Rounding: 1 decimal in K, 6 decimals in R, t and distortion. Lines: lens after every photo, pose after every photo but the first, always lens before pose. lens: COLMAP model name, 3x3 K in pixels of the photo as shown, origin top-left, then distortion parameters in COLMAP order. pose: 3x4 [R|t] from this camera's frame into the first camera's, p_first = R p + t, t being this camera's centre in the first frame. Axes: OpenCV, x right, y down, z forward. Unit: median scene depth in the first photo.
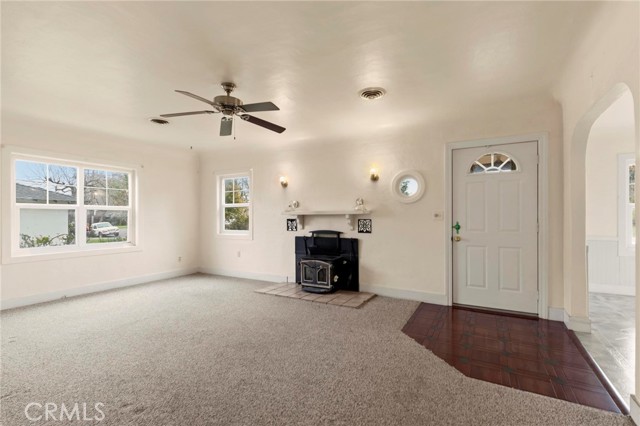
lens RADIAL K [[294.9, 0, 325.8], [0, 294.9, 213.9], [0, 0, 1]] dist [0.004056, -0.000622]
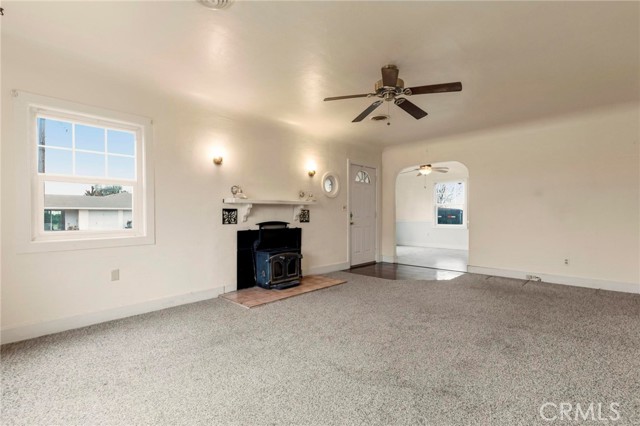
lens RADIAL K [[294.9, 0, 320.0], [0, 294.9, 215.0], [0, 0, 1]] dist [0.004056, -0.000622]
pose [[0.254873, 0.002080, 0.966972, -0.915054], [-0.002492, 0.999996, -0.001494, 0.038735], [-0.966971, -0.002029, 0.254877, 0.664131]]
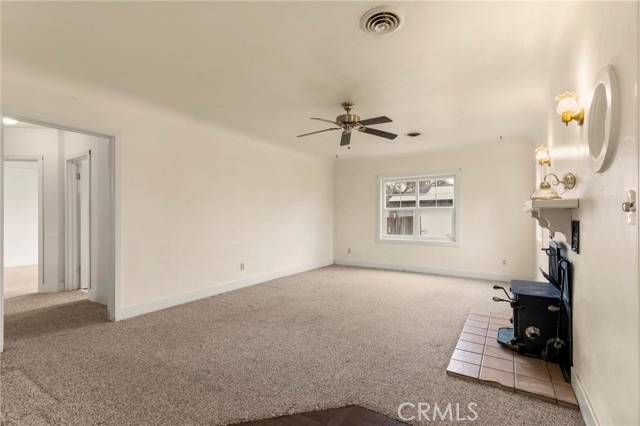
lens RADIAL K [[294.9, 0, 322.2], [0, 294.9, 215.6], [0, 0, 1]] dist [0.004056, -0.000622]
pose [[-0.061429, -0.002316, -0.998109, 0.584418], [0.006616, 0.999974, -0.002727, 0.010312], [0.998090, -0.006771, -0.061413, 0.662838]]
